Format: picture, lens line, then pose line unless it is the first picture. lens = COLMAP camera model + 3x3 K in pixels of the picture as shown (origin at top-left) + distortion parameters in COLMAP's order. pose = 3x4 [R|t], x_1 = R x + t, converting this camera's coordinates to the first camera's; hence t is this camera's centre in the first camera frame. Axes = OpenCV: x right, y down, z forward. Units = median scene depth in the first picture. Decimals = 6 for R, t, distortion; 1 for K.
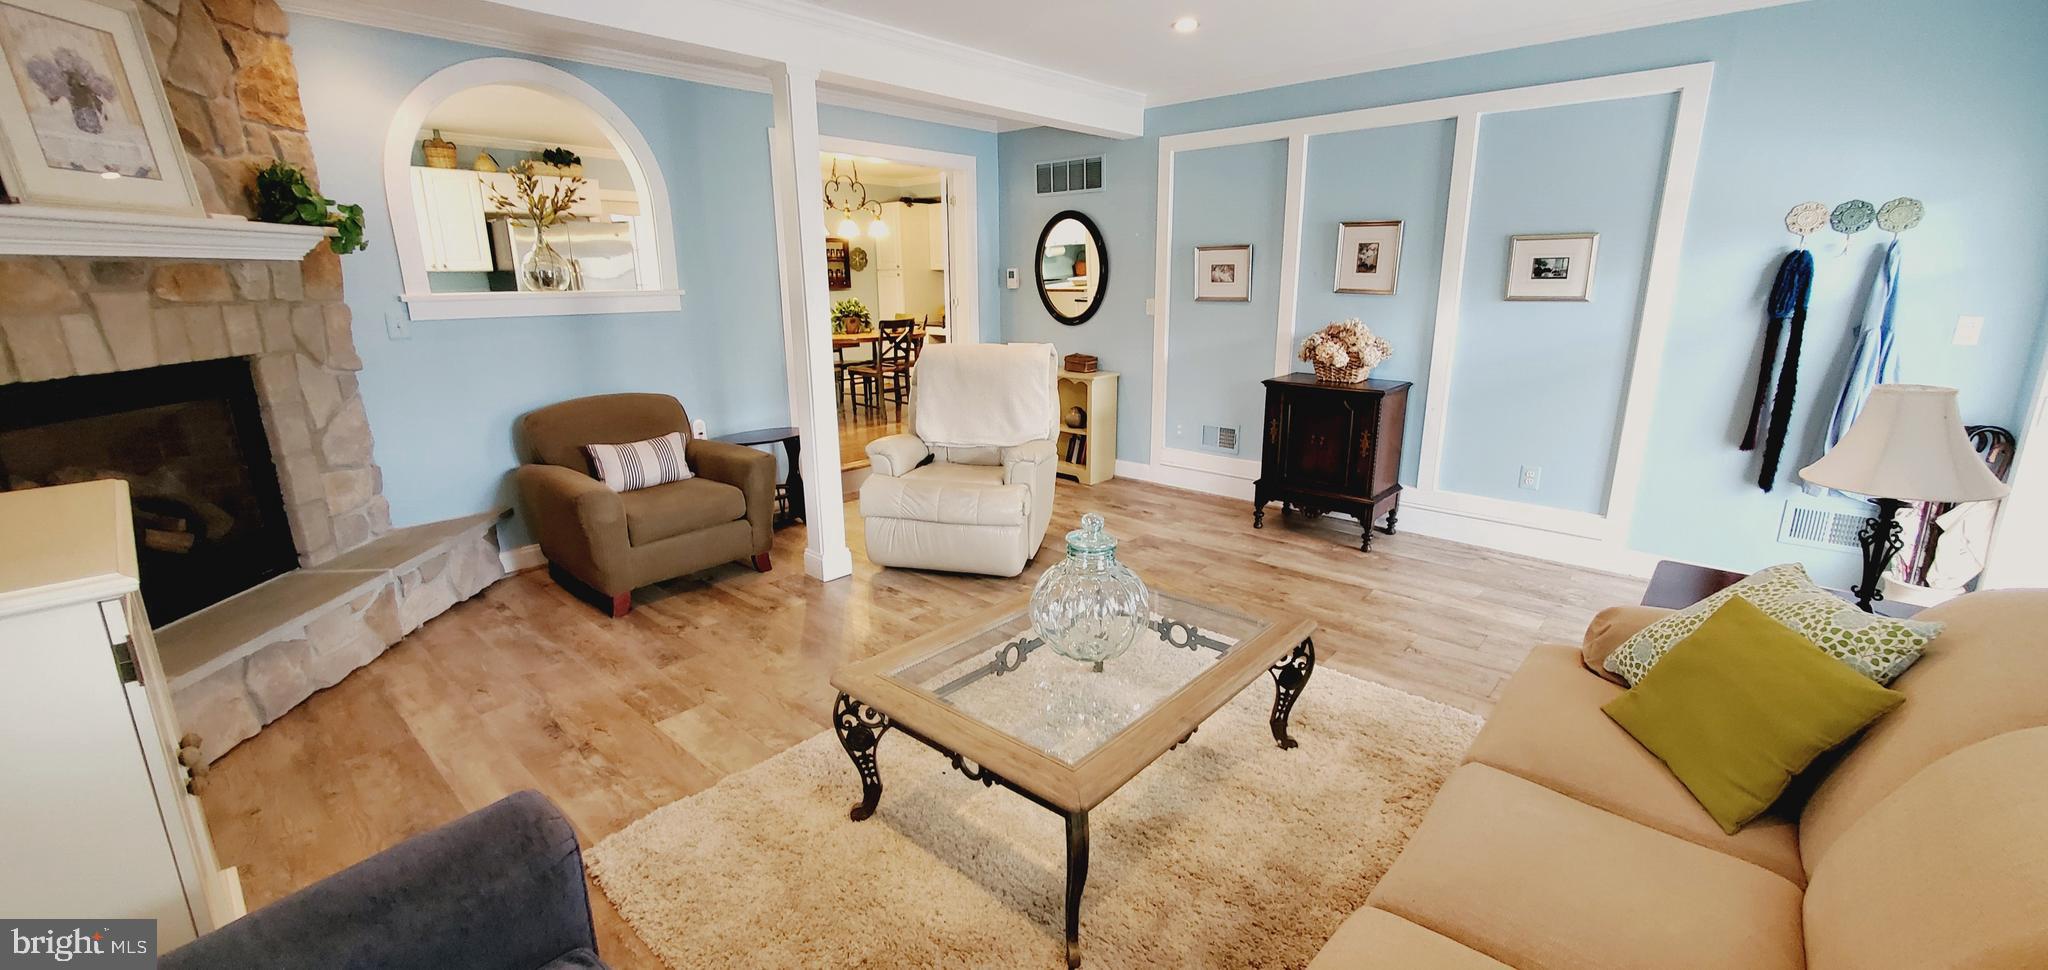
lens RADIAL K [[814.8, 0, 1029.3], [0, 814.8, 474.9], [0, 0, 1]] dist [-0.000656, -0.000121]
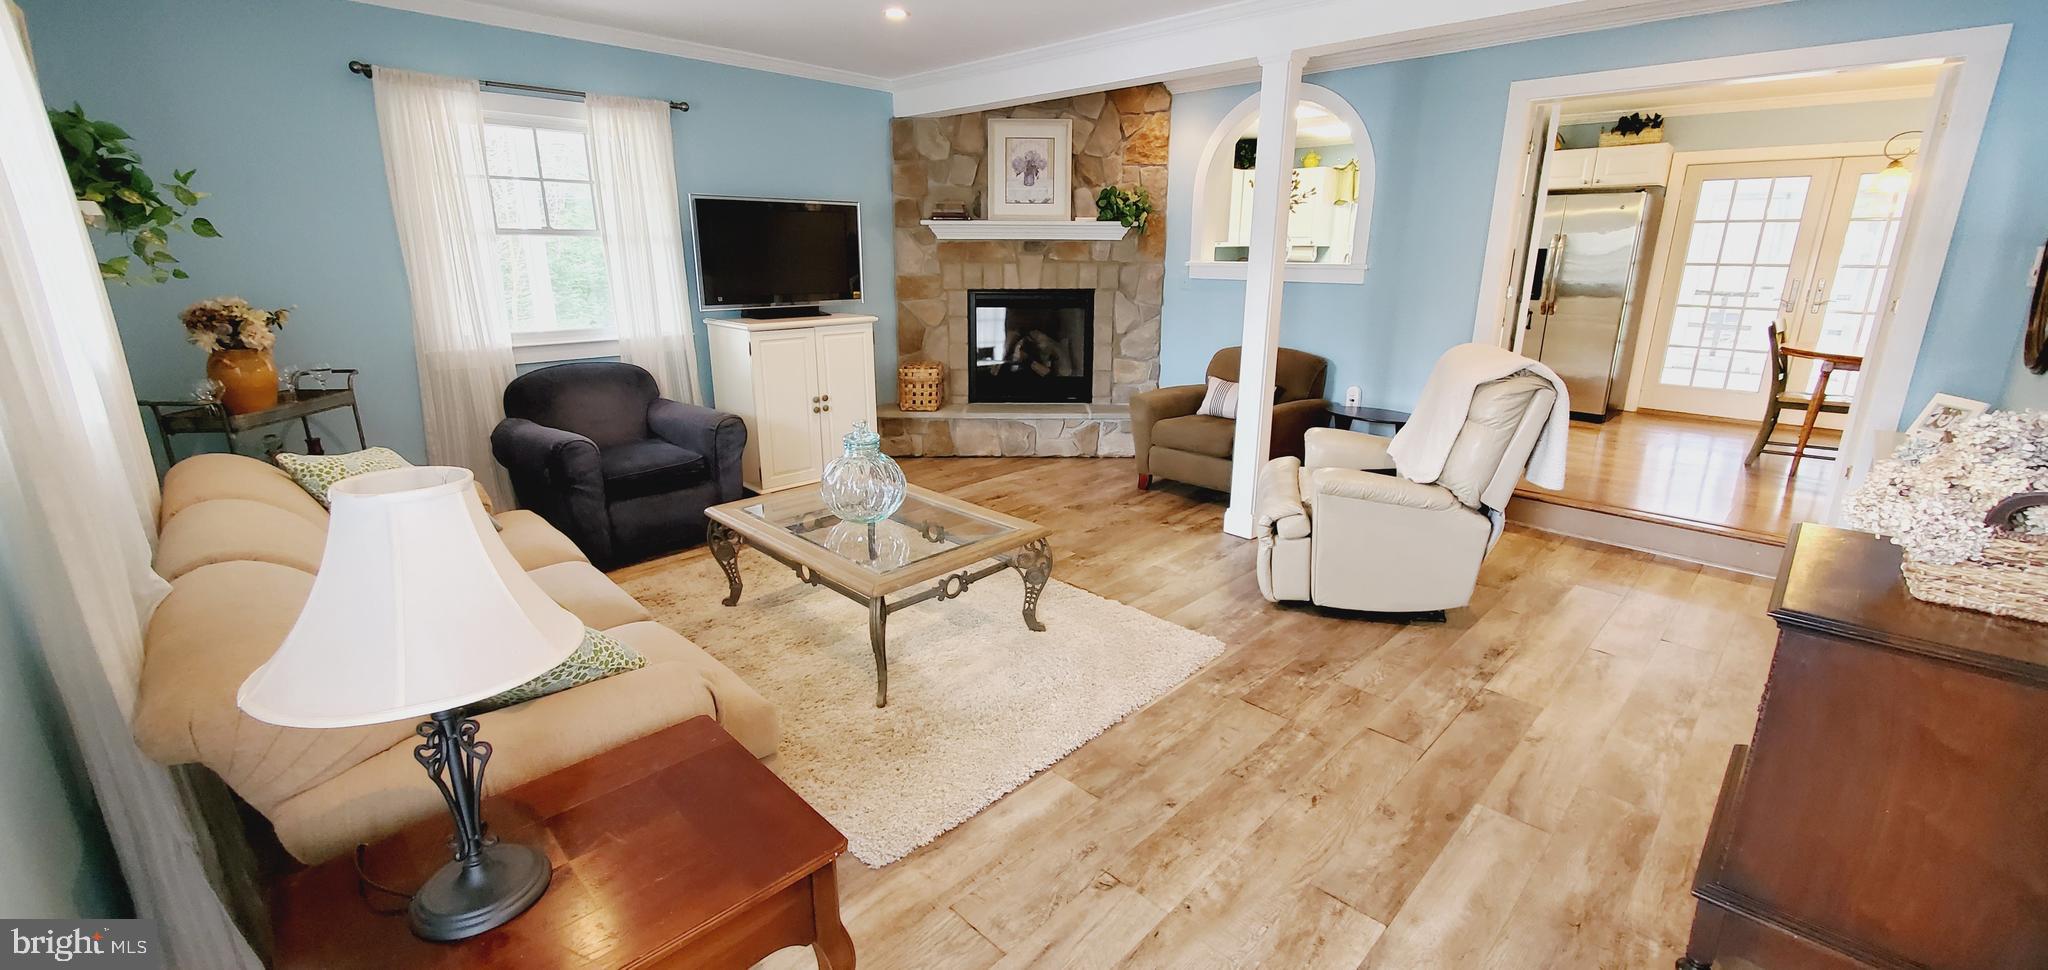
lens RADIAL K [[814.8, 0, 1029.3], [0, 814.8, 474.9], [0, 0, 1]] dist [-0.000656, -0.000121]
pose [[-0.050045, 0.274878, -0.960176, 0.999241], [-0.243684, 0.928965, 0.278644, -0.229048], [0.968563, 0.247924, 0.020493, 0.878651]]
